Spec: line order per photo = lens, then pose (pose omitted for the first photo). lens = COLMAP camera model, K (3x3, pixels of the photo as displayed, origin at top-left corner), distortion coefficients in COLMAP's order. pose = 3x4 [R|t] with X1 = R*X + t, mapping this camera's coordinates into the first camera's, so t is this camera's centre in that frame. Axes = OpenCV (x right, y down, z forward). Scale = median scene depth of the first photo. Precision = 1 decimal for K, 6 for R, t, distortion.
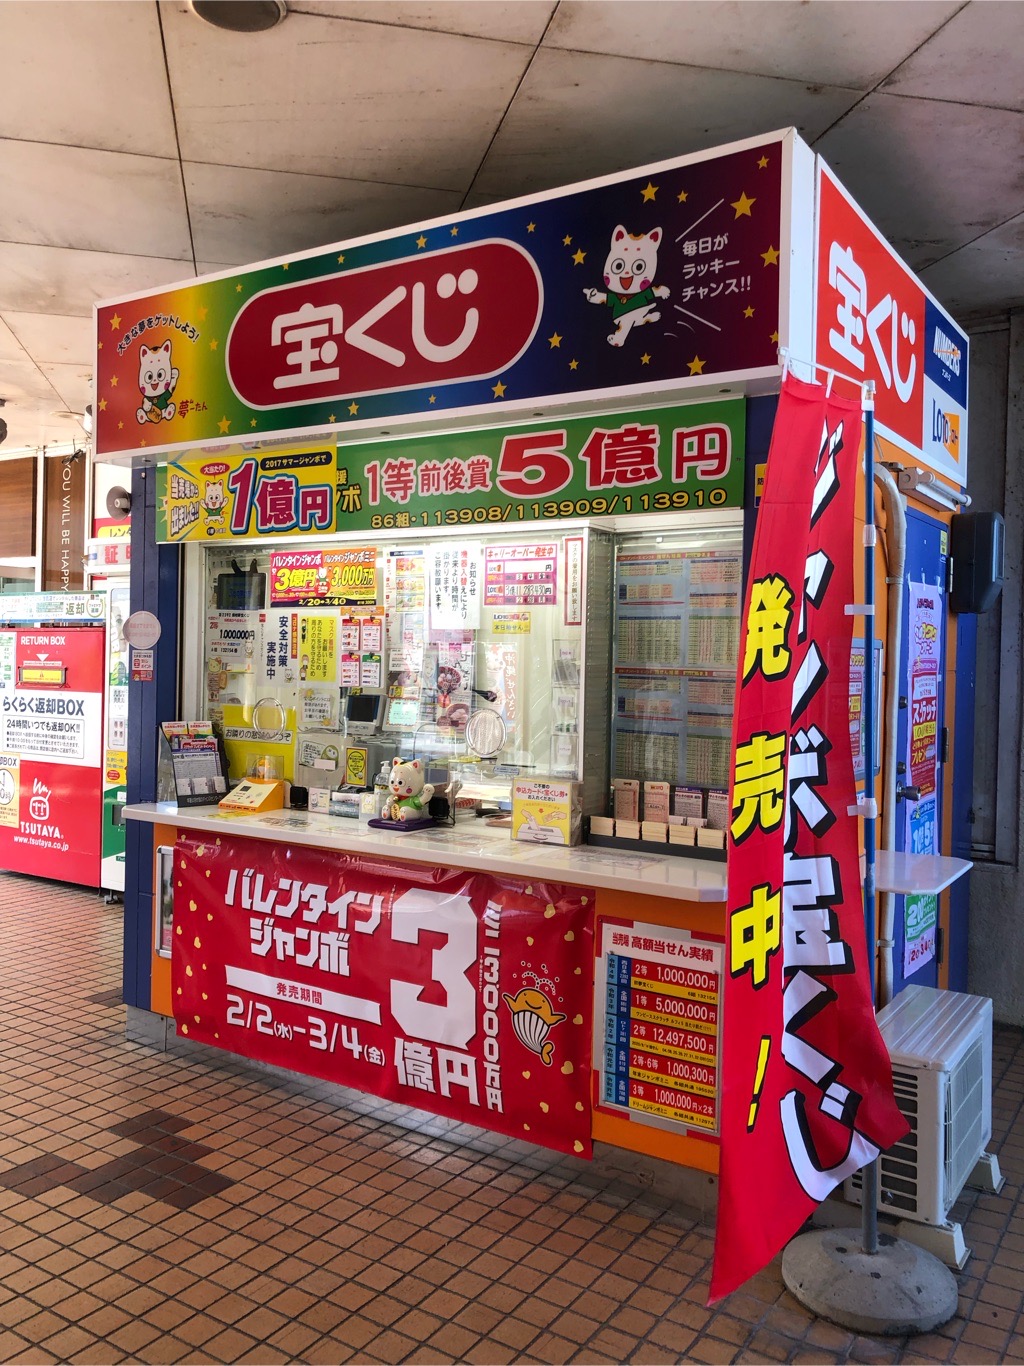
lens RADIAL K [[1111.8, 0, 512.4], [0, 1111.8, 643.1], [0, 0, 1]] dist [0.005994, -0.002297]
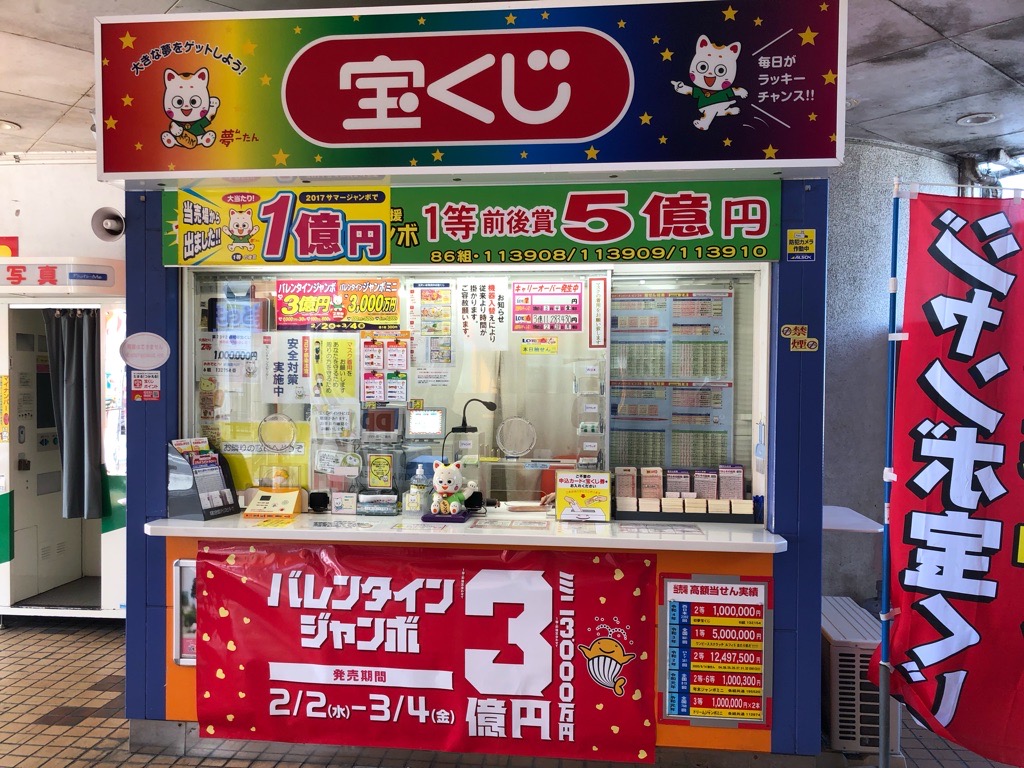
lens RADIAL K [[840.2, 0, 512.0], [0, 840.2, 384.0], [0, 0, 1]] dist [-0.013112, 0.044633]
pose [[0.890981, -0.013347, 0.453844, -0.456989], [0.004180, 0.999767, 0.021196, 0.004591], [-0.454021, -0.016988, 0.890829, 0.193298]]
